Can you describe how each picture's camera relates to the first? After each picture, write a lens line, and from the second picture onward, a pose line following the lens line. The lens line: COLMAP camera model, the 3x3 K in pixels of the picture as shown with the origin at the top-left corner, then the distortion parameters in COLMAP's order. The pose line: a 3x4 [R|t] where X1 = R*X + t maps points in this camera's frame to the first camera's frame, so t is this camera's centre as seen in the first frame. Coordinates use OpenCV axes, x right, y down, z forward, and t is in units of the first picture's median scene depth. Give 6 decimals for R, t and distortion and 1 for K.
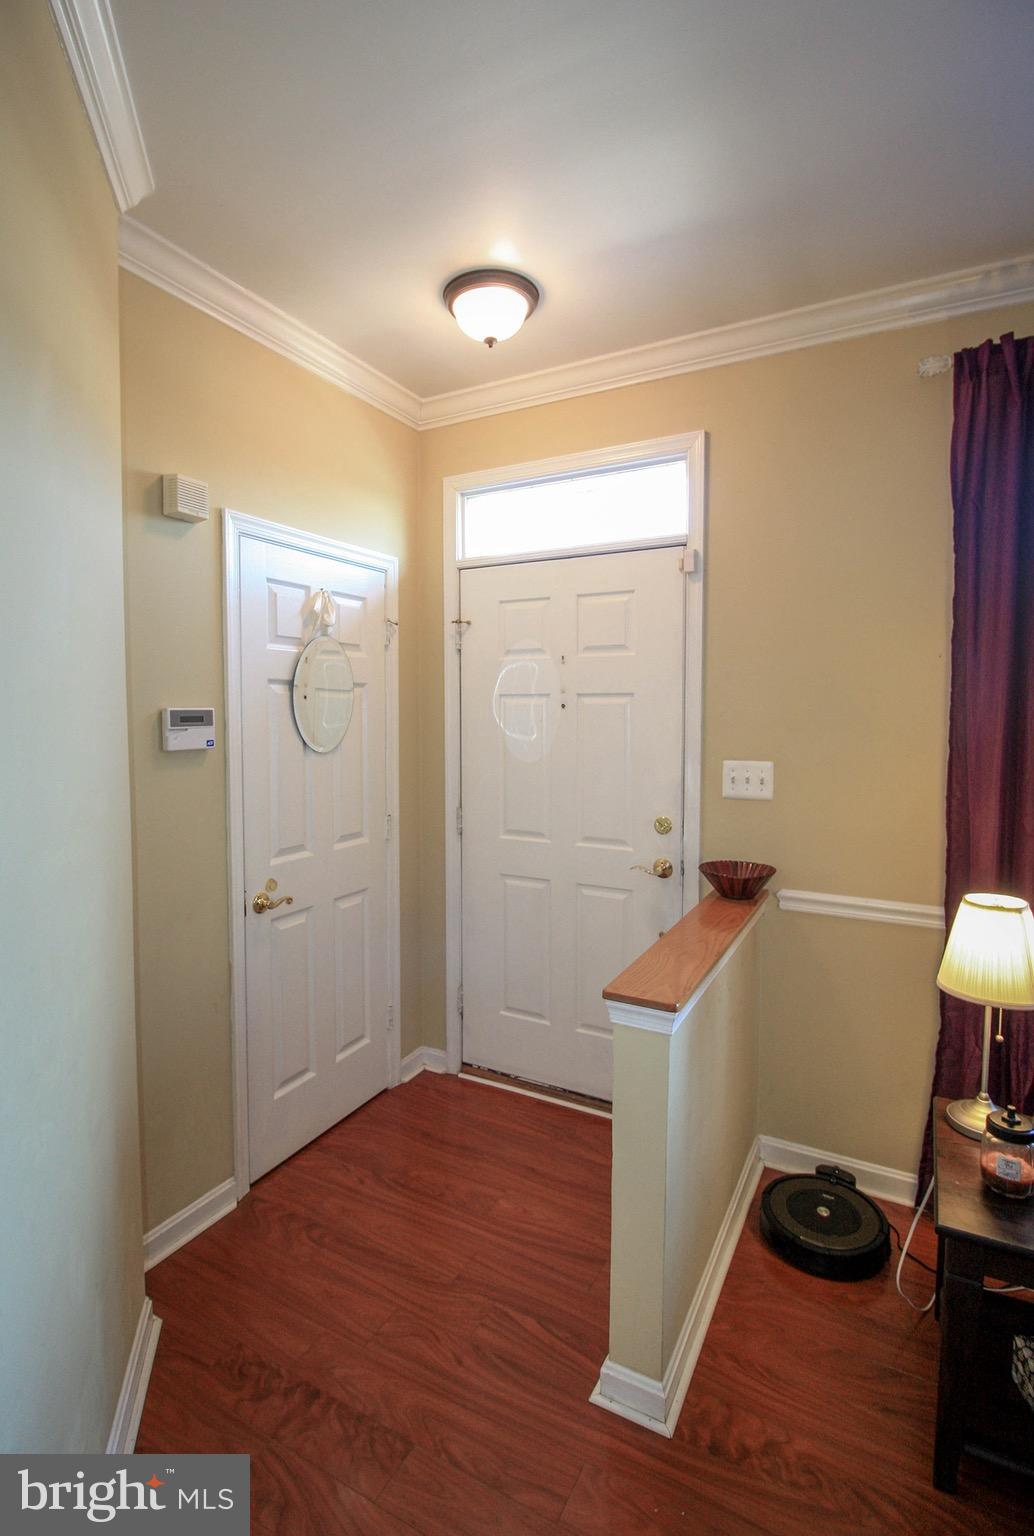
lens RADIAL K [[751.9, 0, 509.7], [0, 751.9, 748.1], [0, 0, 1]] dist [-0.003556, -0.000144]
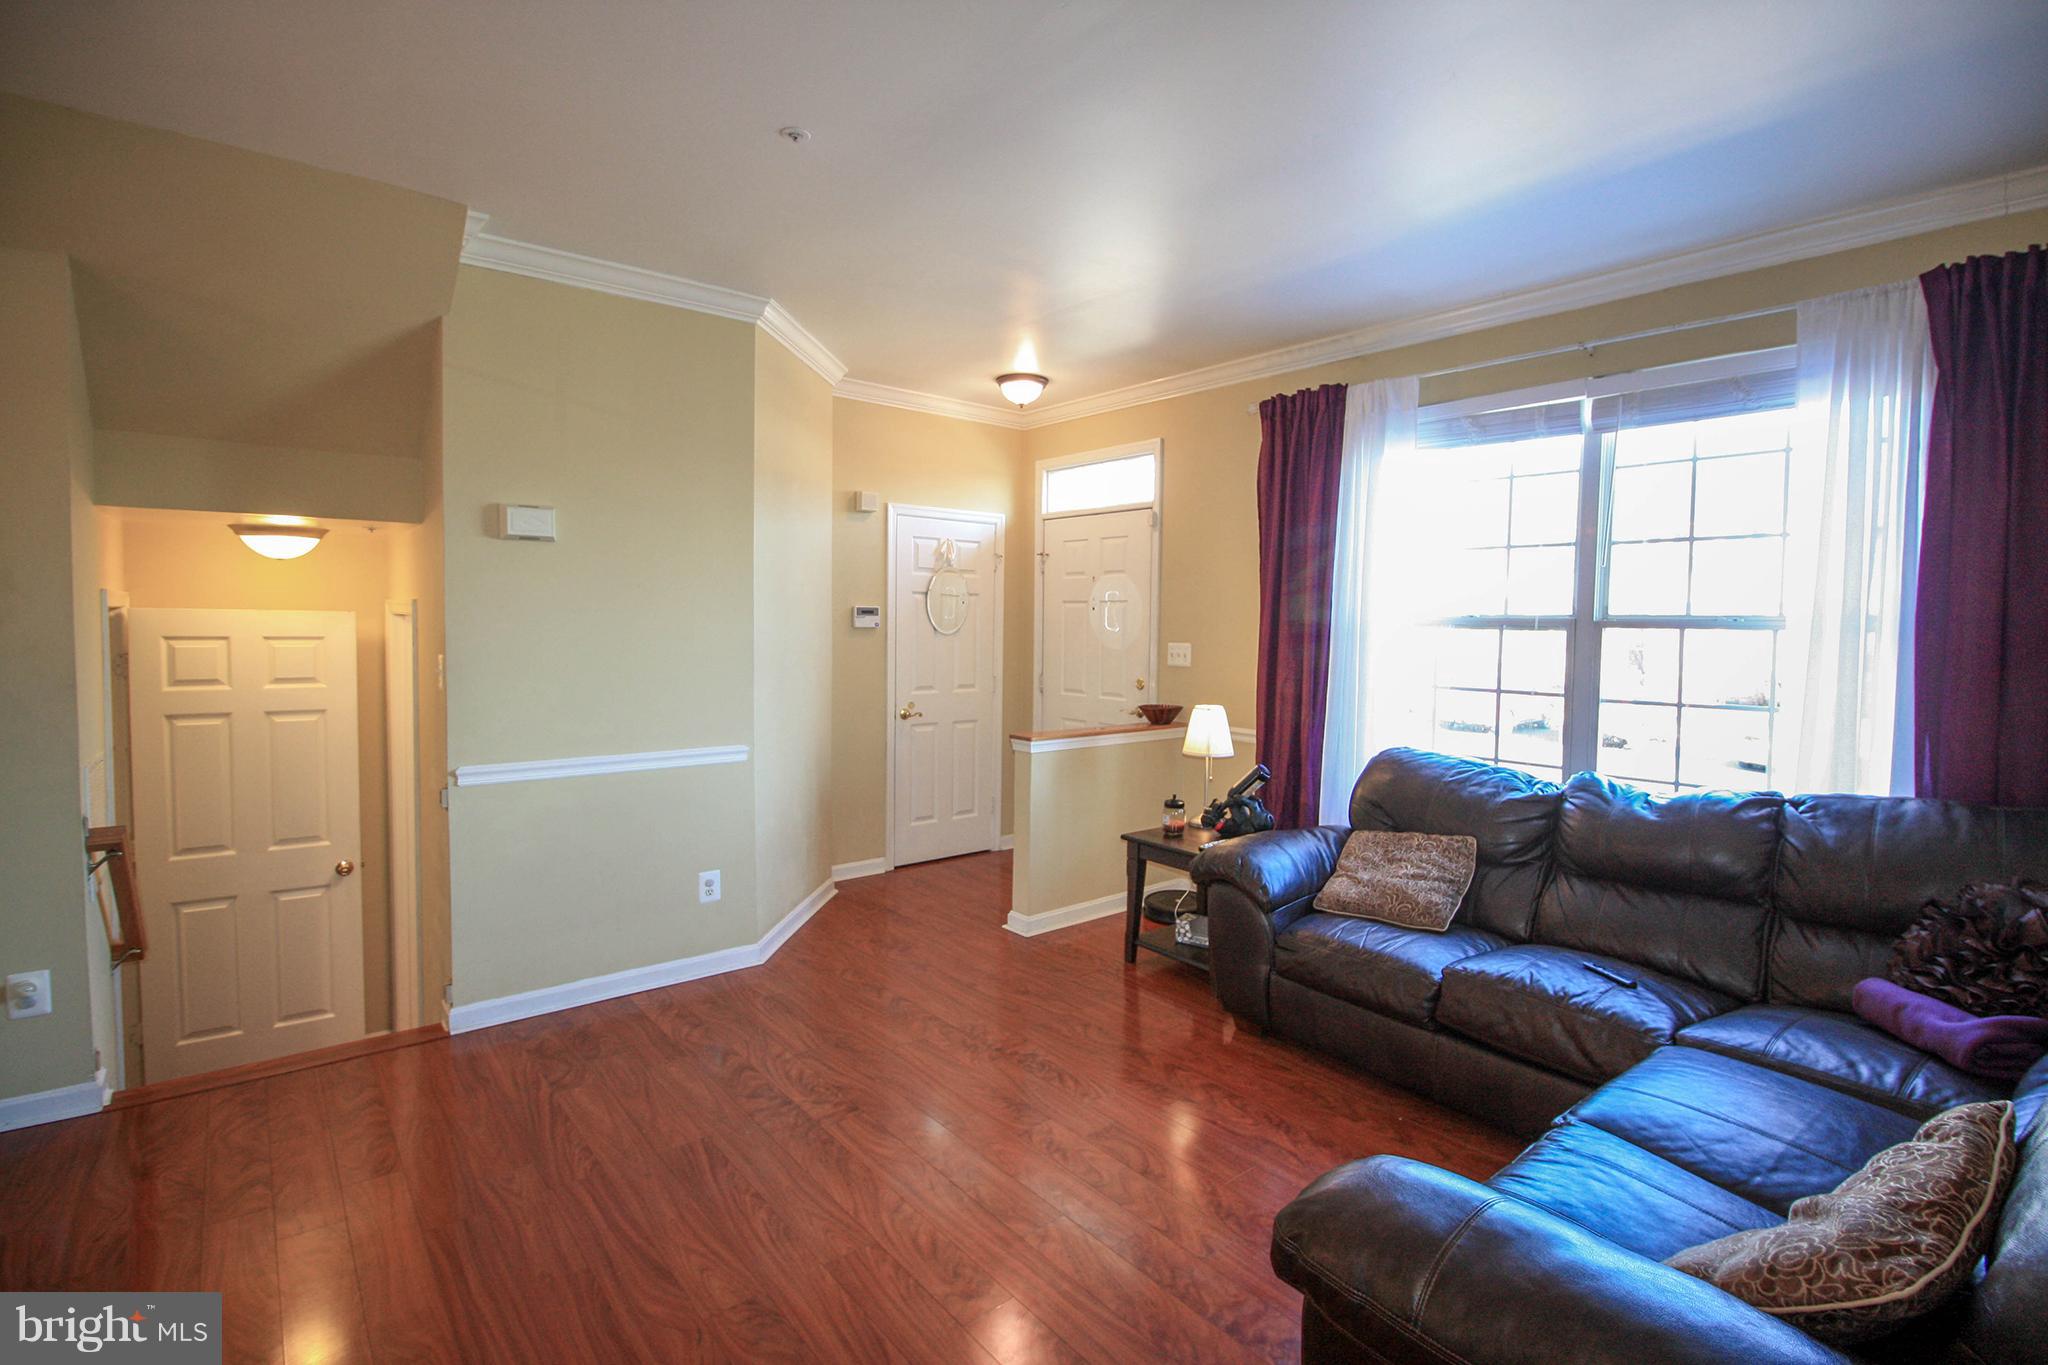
lens RADIAL K [[949.0, 0, 1041.5], [0, 949.0, 666.8], [0, 0, 1]] dist [0.000770, -0.013915]
pose [[0.936787, 0.029947, -0.348615, 0.753180], [-0.031950, 0.999489, 0.000005, 0.077950], [0.348437, 0.011134, 0.937266, -1.008447]]
